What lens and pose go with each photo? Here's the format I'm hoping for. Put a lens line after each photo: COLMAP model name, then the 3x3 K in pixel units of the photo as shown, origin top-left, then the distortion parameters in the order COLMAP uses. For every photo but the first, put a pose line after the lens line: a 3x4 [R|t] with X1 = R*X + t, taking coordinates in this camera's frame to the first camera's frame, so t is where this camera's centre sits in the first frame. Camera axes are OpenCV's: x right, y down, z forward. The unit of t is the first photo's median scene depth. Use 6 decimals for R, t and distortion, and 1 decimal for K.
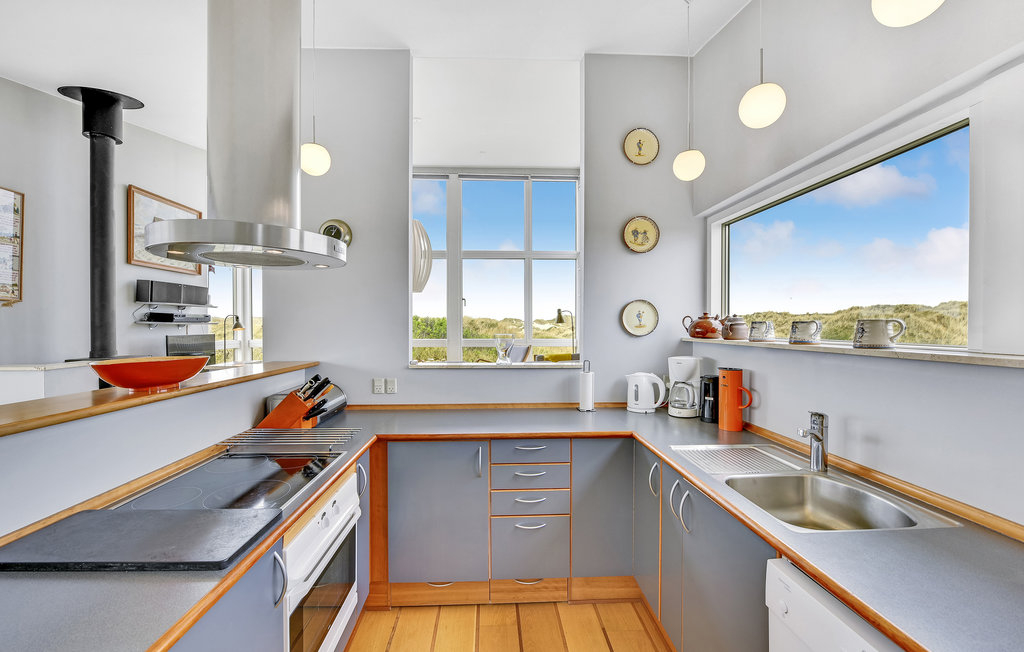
lens RADIAL K [[407.3, 0, 505.1], [0, 407.3, 325.5], [0, 0, 1]] dist [-0.007366, -0.000171]
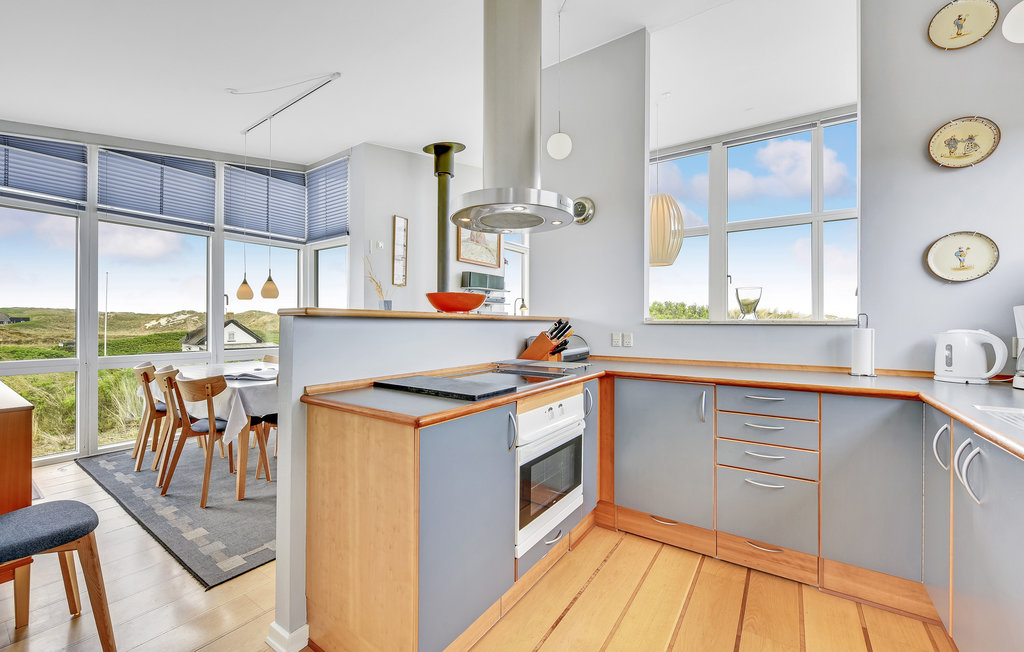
lens RADIAL K [[407.3, 0, 507.9], [0, 407.3, 317.5], [0, 0, 1]] dist [-0.007366, -0.000171]
pose [[0.797849, -0.004324, -0.602842, 0.126048], [-0.006640, 0.999851, -0.015960, 0.113092], [0.602821, 0.016737, 0.797701, -0.063253]]
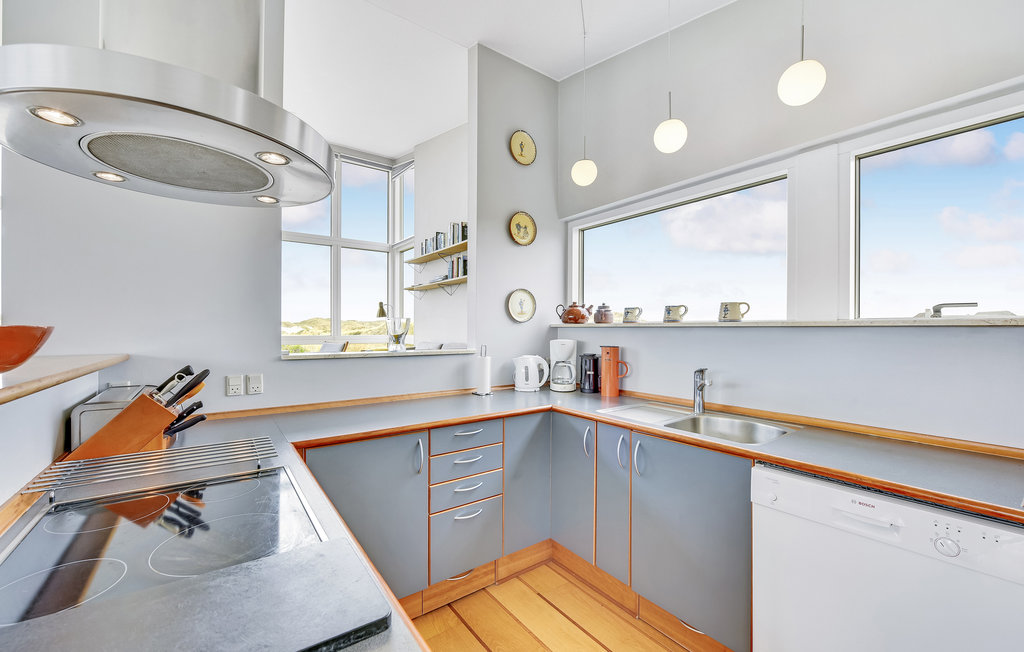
lens RADIAL K [[407.3, 0, 505.1], [0, 407.3, 327.0], [0, 0, 1]] dist [-0.007366, -0.000171]
pose [[0.832311, 0.007242, 0.554262, -0.325096], [-0.003803, 0.999966, -0.007354, 0.049623], [-0.554296, 0.004013, 0.832310, 0.130560]]
